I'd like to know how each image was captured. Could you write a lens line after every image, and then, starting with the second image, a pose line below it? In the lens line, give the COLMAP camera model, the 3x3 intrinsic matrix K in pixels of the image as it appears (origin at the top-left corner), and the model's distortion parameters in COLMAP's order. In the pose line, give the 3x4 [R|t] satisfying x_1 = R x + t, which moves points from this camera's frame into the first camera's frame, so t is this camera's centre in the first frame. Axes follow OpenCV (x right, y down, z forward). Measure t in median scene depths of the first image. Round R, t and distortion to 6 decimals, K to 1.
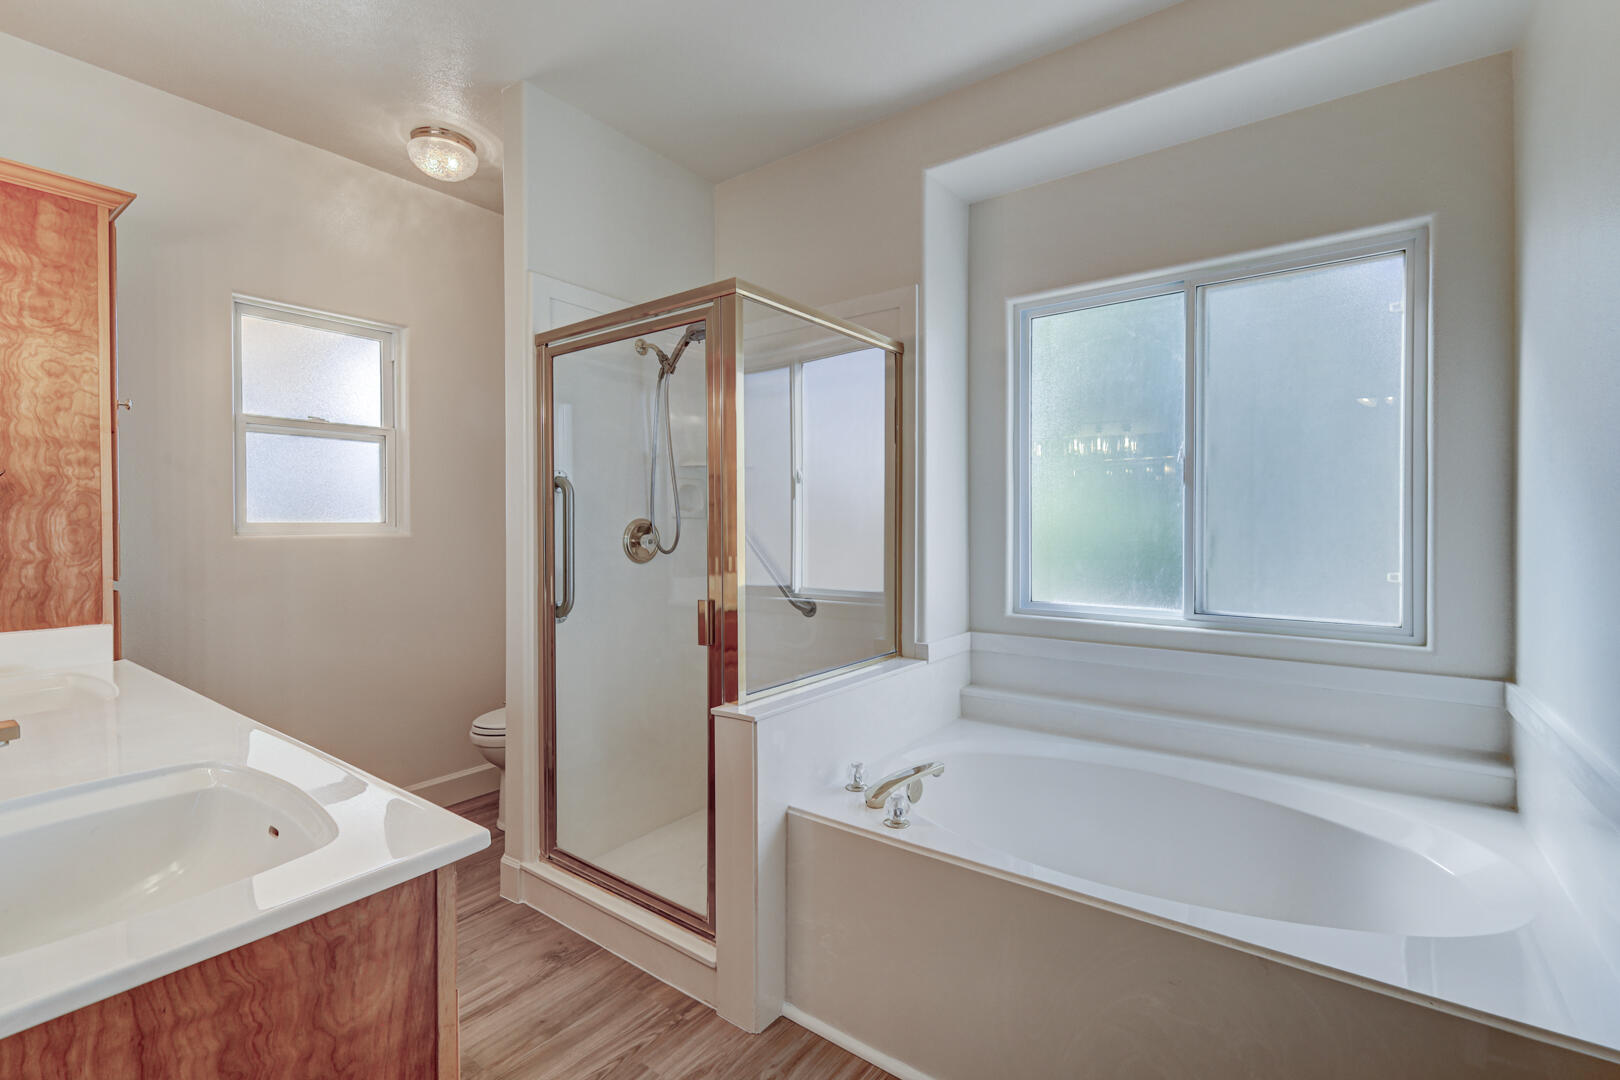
lens RADIAL K [[720.2, 0, 814.4], [0, 720.2, 534.8], [0, 0, 1]] dist [-0.000187, 0.000215]
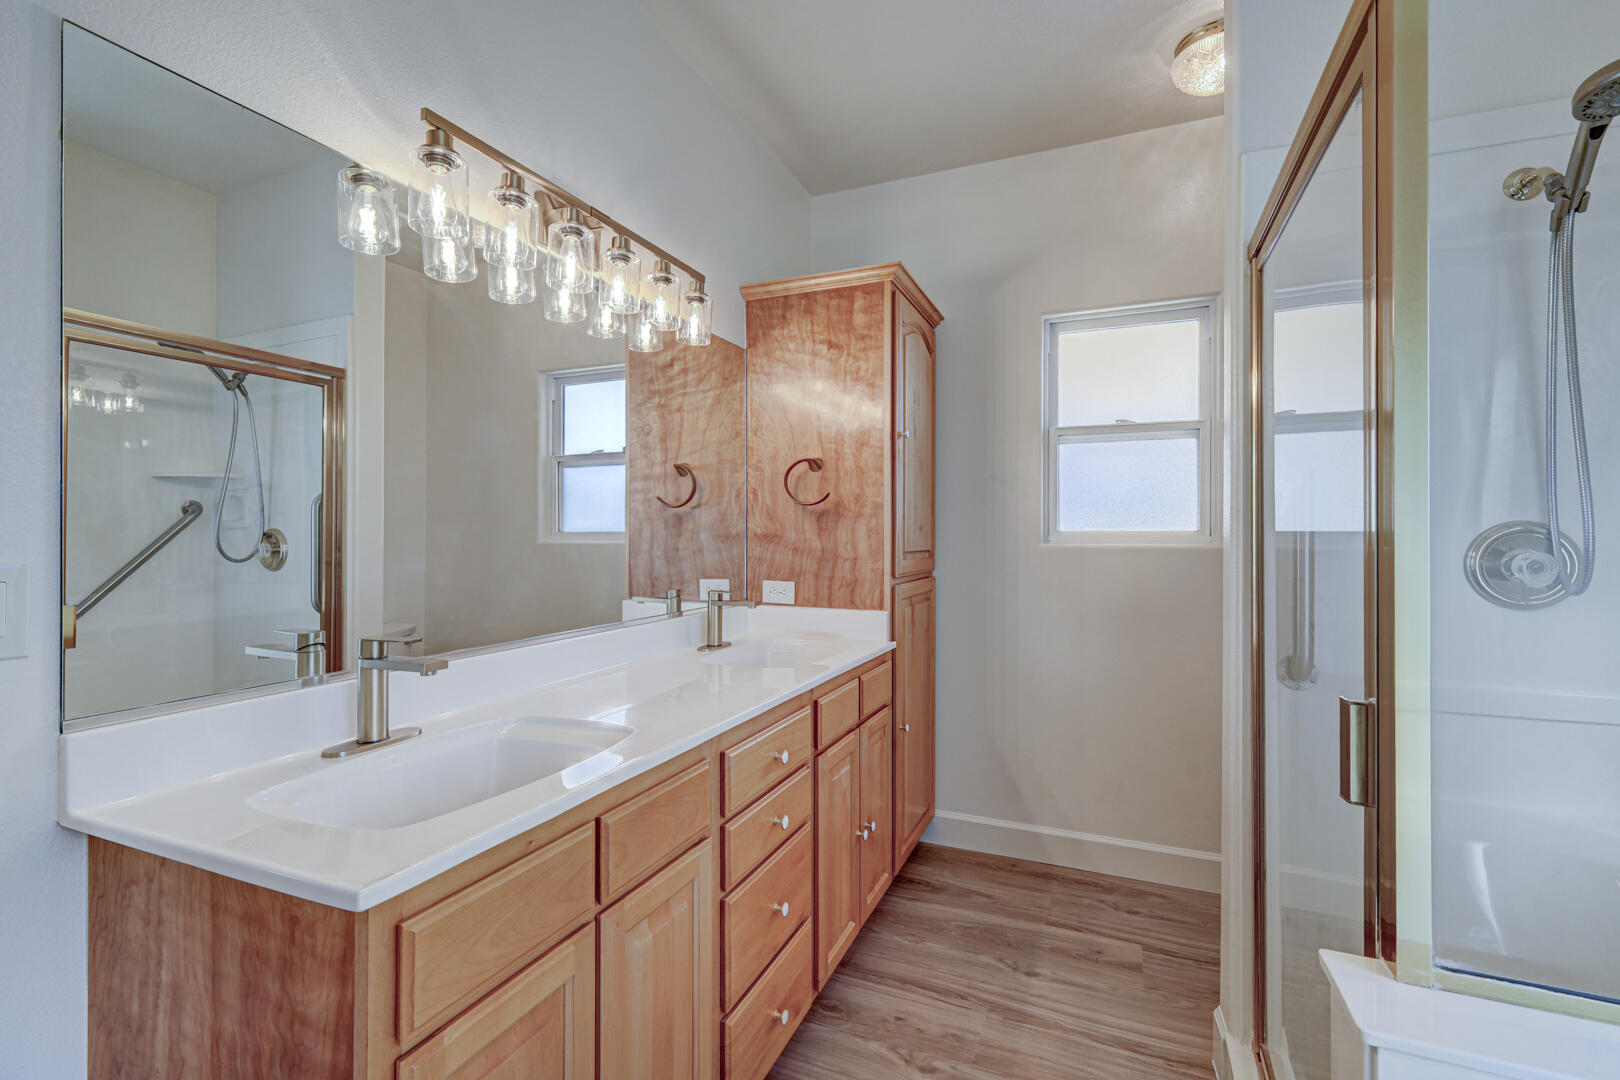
lens RADIAL K [[720.2, 0, 814.4], [0, 720.2, 534.8], [0, 0, 1]] dist [-0.000187, 0.000215]
pose [[0.225876, 0.003349, -0.974150, 0.221959], [-0.016455, 0.999865, -0.000378, -0.006518], [0.974017, 0.016115, 0.225900, 0.609705]]
